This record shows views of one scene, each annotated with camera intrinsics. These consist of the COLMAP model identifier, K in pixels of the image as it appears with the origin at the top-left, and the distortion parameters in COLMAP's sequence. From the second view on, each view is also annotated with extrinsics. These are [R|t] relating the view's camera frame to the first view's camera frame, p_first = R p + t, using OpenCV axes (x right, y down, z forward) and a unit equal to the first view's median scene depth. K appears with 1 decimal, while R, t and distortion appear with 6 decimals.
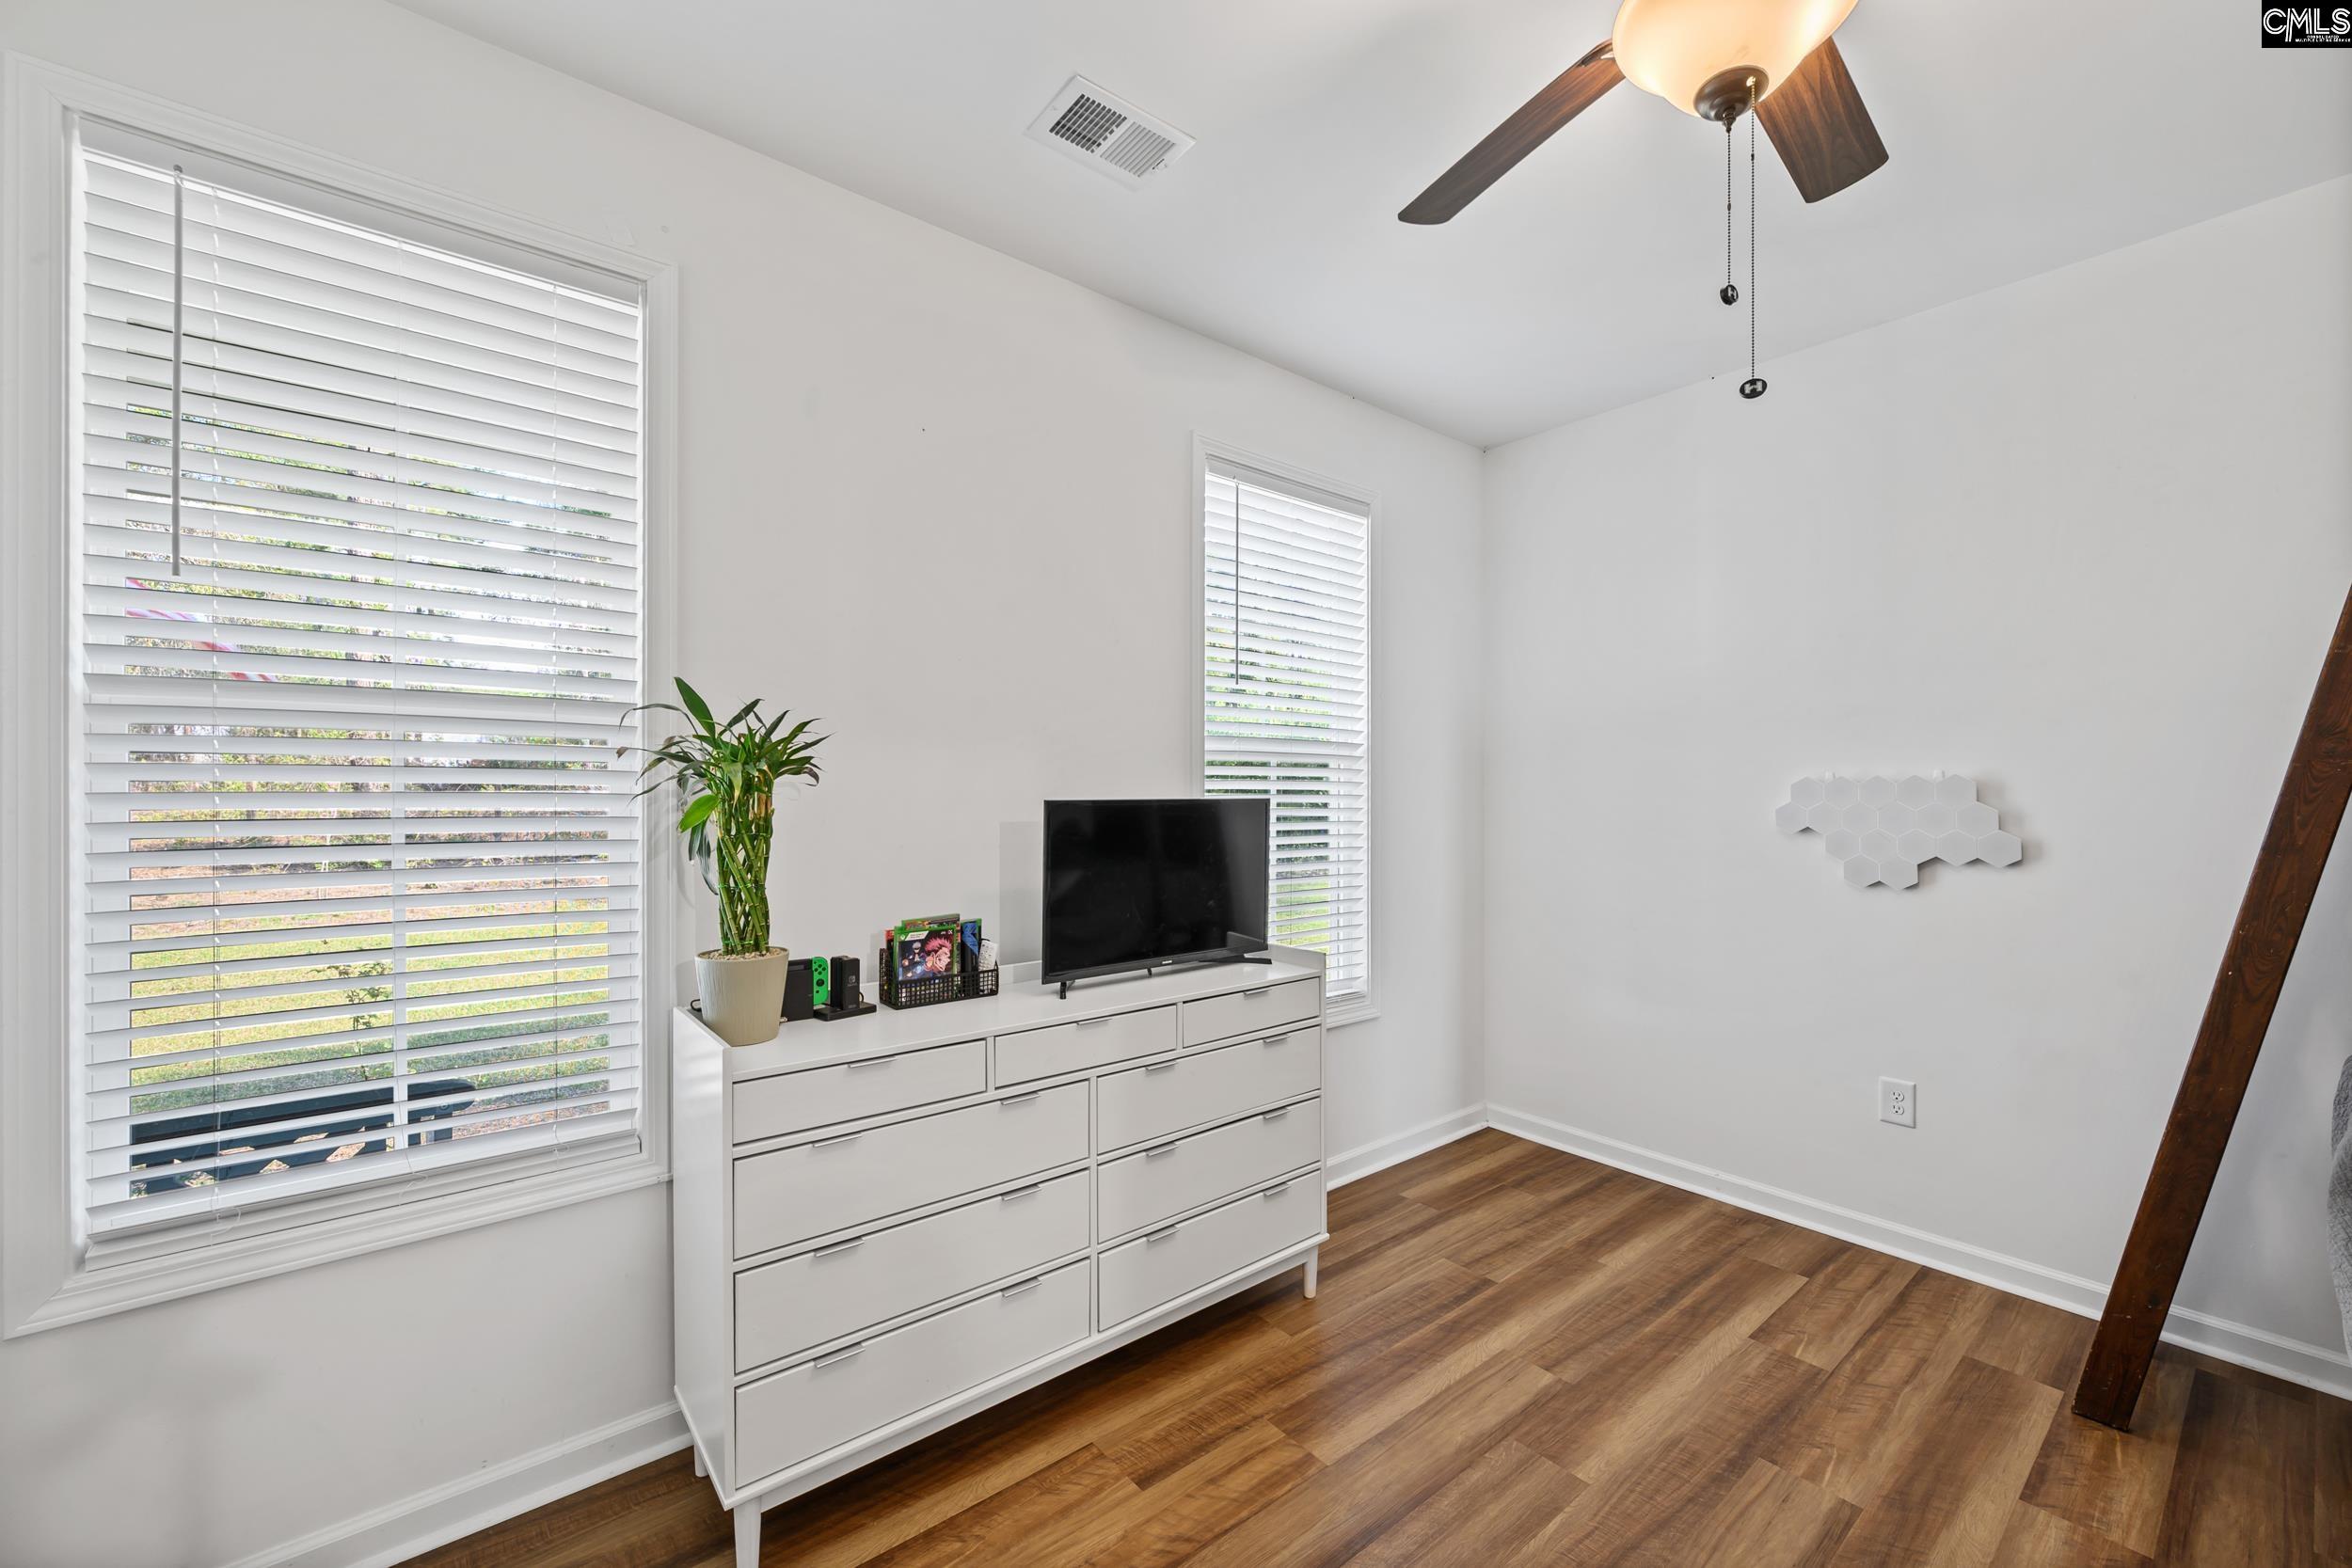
lens RADIAL K [[930.5, 0, 1175.1], [0, 930.5, 791.6], [0, 0, 1]] dist [-0.000903, -0.000382]
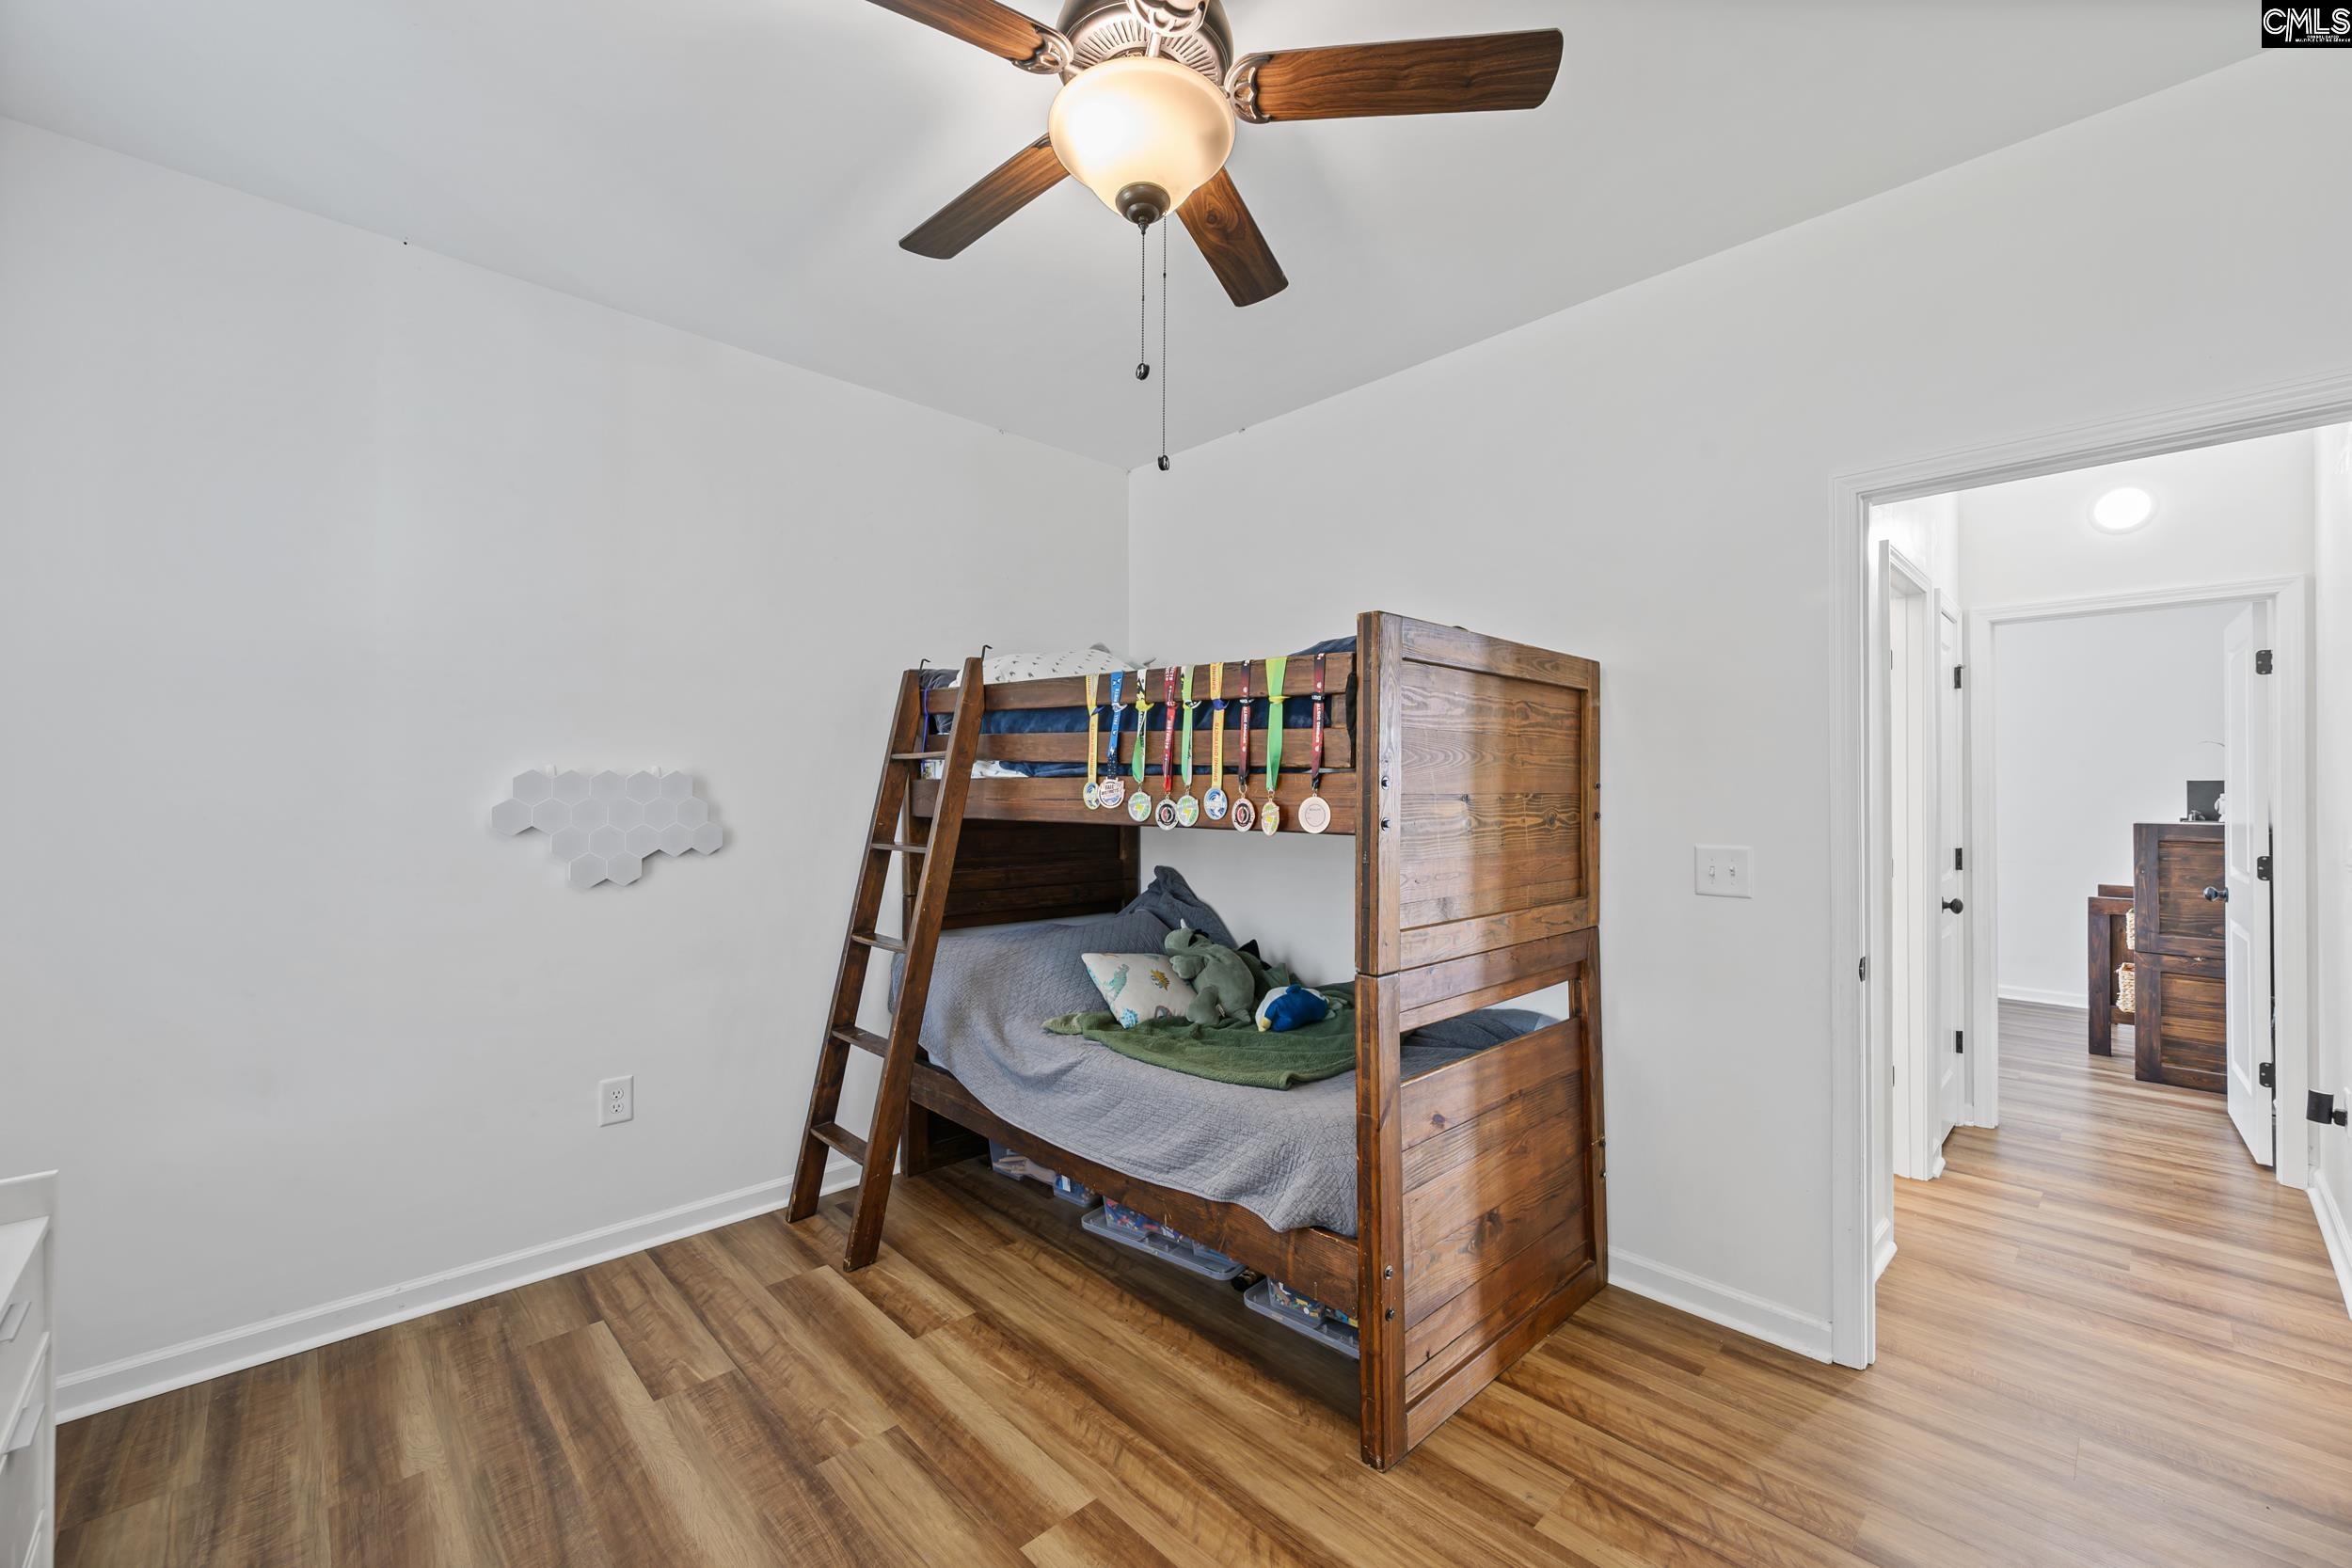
lens RADIAL K [[950.6, 0, 1183.4], [0, 950.6, 781.1], [0, 0, 1]] dist [-0.000251, -0.000117]
pose [[-0.088917, 0.005893, 0.996022, -0.328756], [-0.003294, 0.999975, -0.006210, -0.001897], [-0.996034, -0.003833, -0.088895, 0.563851]]
